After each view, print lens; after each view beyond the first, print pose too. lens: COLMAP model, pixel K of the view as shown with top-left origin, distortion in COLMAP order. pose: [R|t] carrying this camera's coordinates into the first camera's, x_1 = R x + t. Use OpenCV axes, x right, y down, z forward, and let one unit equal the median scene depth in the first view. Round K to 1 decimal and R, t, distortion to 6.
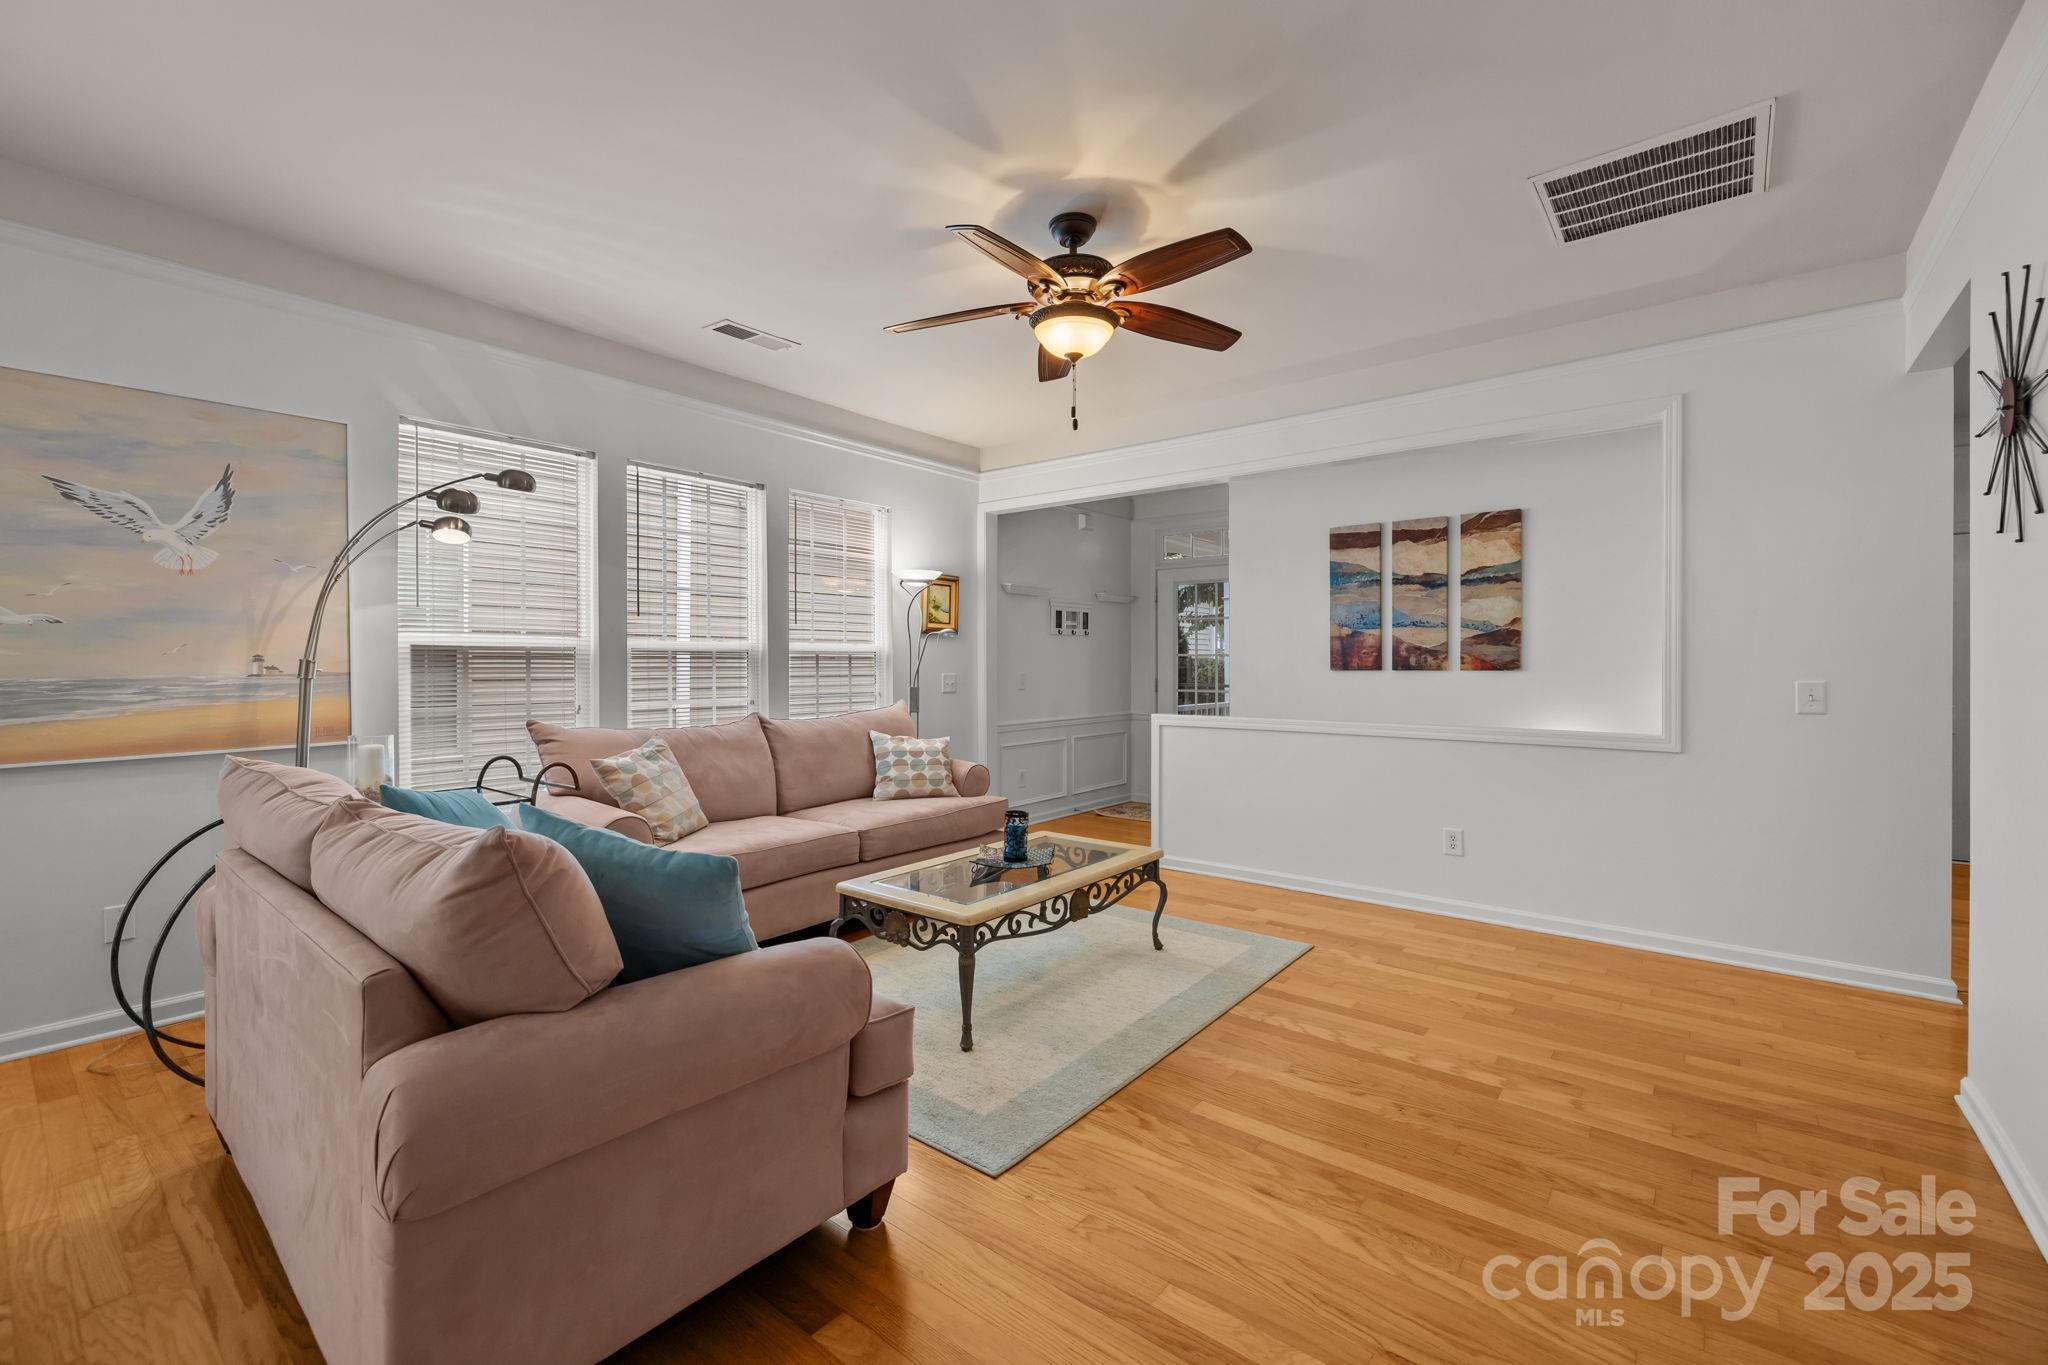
lens RADIAL K [[862.4, 0, 1003.9], [0, 862.4, 672.3], [0, 0, 1]] dist [-0.001830, -0.000132]
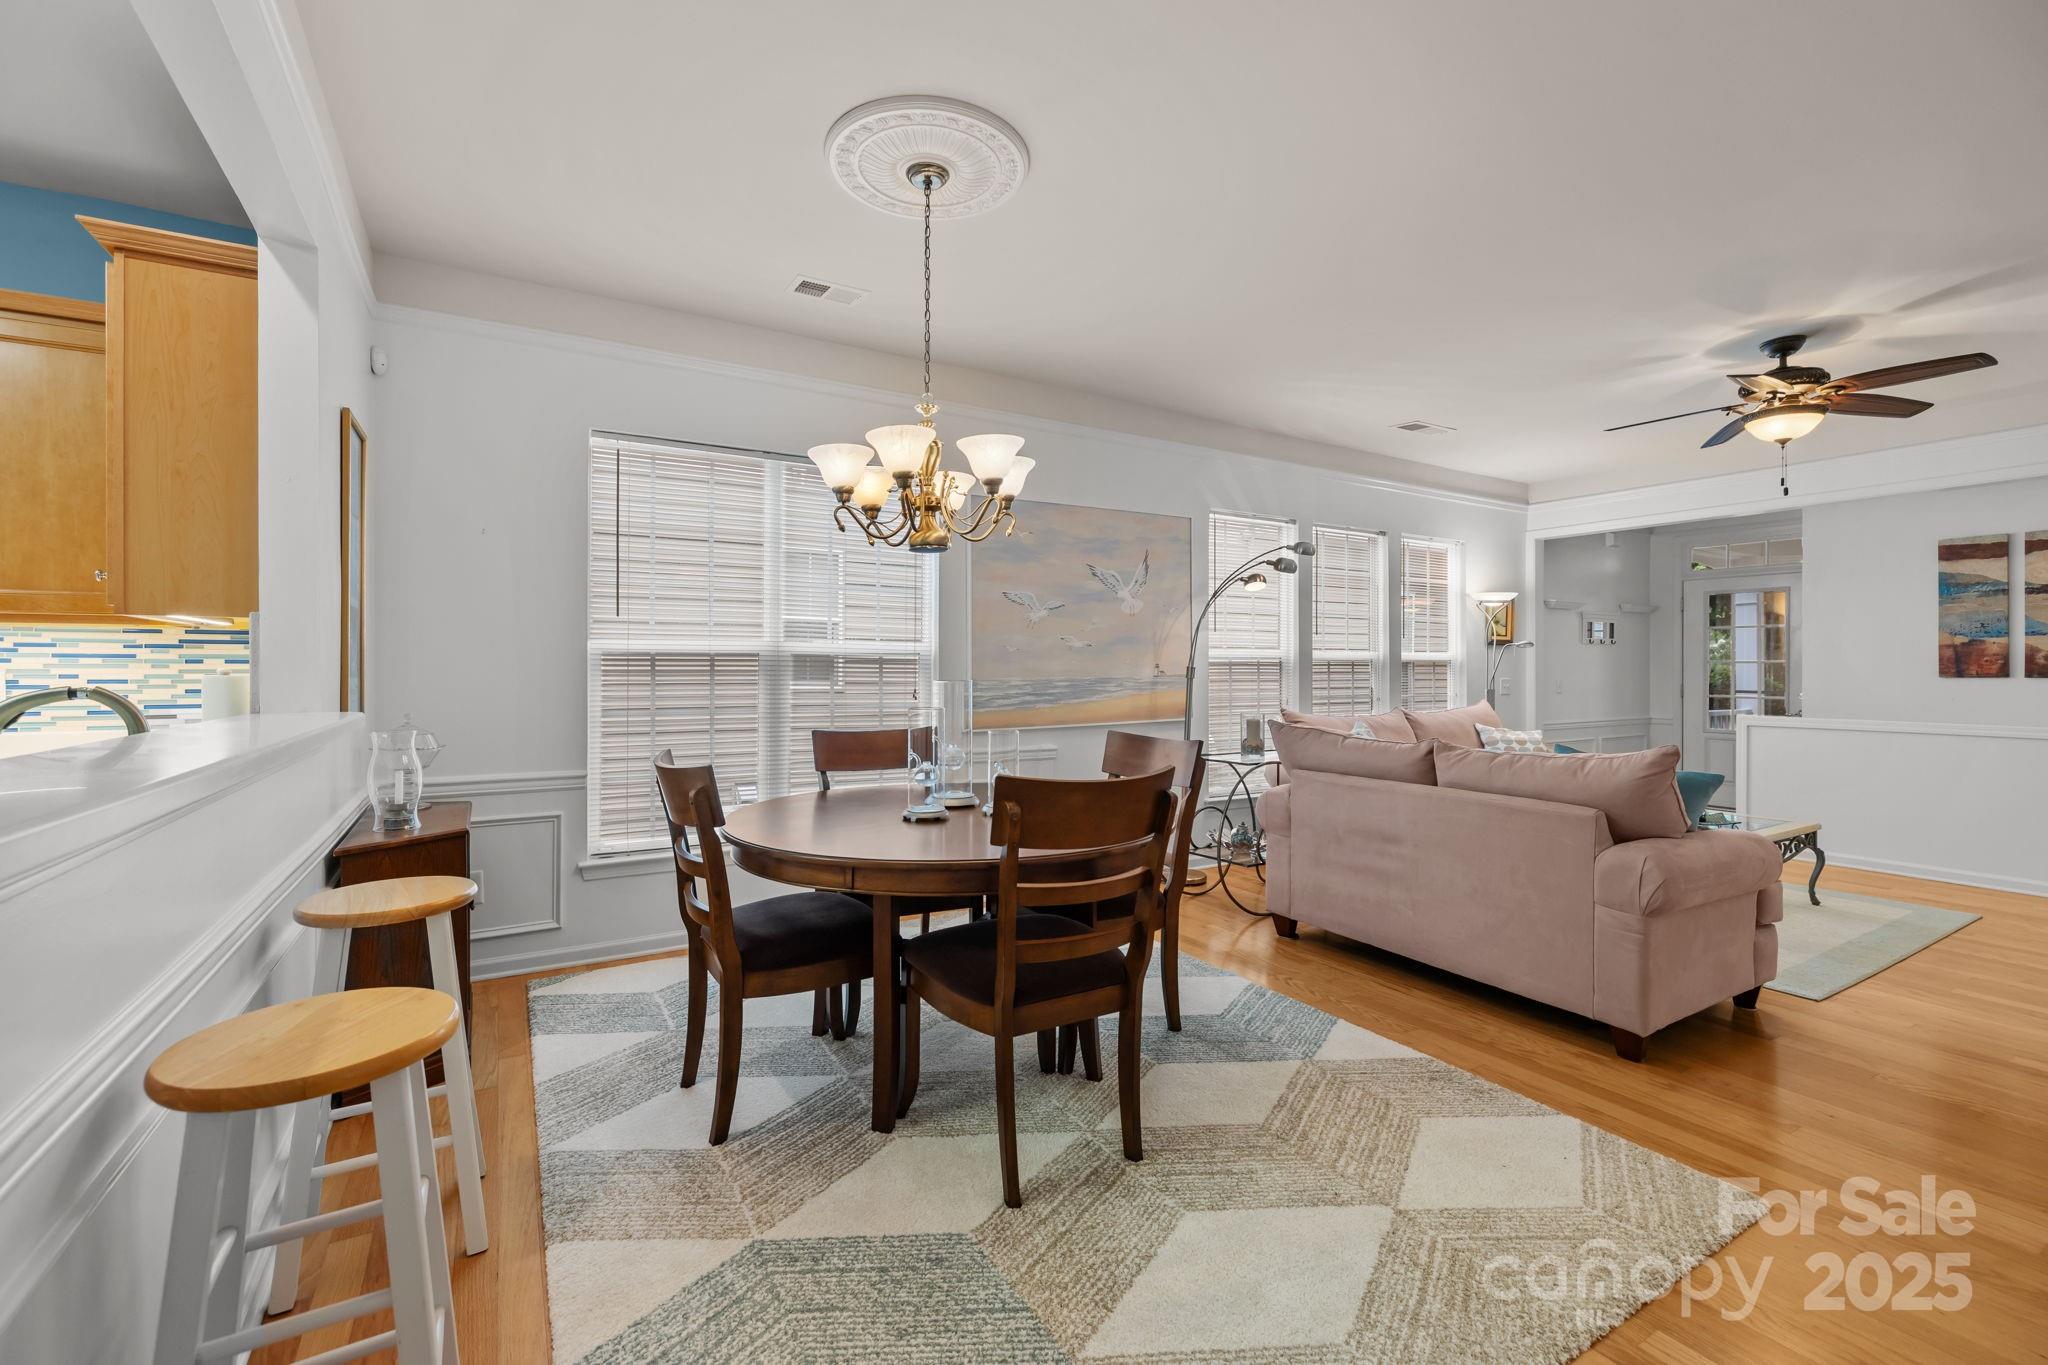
lens RADIAL K [[862.4, 0, 1003.9], [0, 862.4, 672.3], [0, 0, 1]] dist [-0.001830, -0.000132]
pose [[0.937857, 0.003423, -0.347004, -0.360984], [-0.005682, 0.999969, -0.005493, 0.004361], [0.346975, 0.007123, 0.937847, -0.410890]]
